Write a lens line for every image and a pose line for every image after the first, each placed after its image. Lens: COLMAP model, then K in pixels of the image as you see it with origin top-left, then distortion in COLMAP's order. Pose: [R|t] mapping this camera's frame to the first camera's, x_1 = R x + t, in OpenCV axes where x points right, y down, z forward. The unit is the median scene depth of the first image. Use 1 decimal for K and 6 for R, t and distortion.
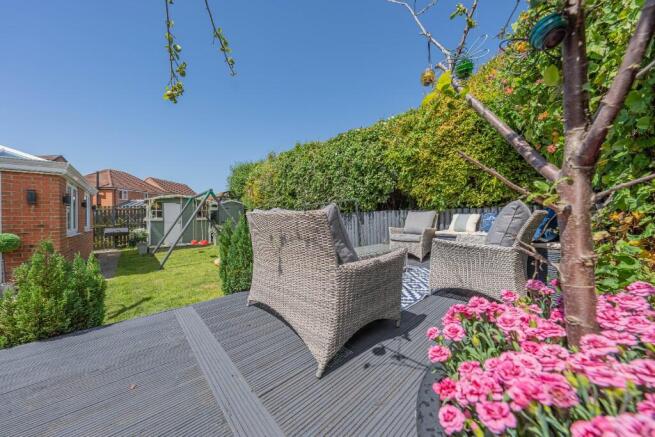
lens RADIAL K [[221.3, 0, 329.3], [0, 221.3, 218.0], [0, 0, 1]] dist [-0.005116, -0.000127]
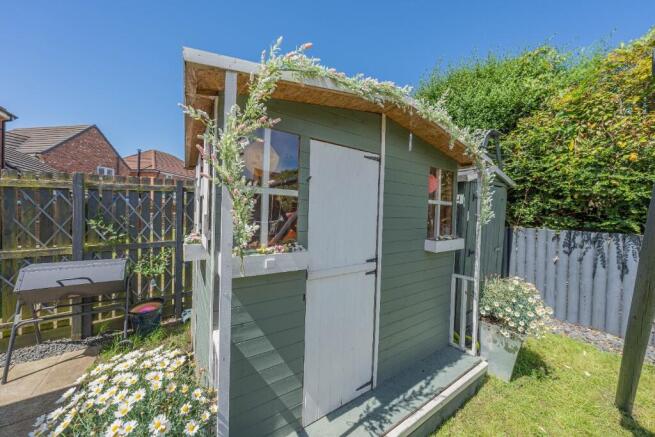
lens RADIAL K [[221.3, 0, 326.1], [0, 221.3, 215.2], [0, 0, 1]] dist [-0.005116, -0.000127]
pose [[0.989699, 0.038663, -0.137847, -0.699141], [-0.035462, 0.999043, 0.025608, -0.023840], [0.138705, -0.020456, 0.990122, 0.837067]]
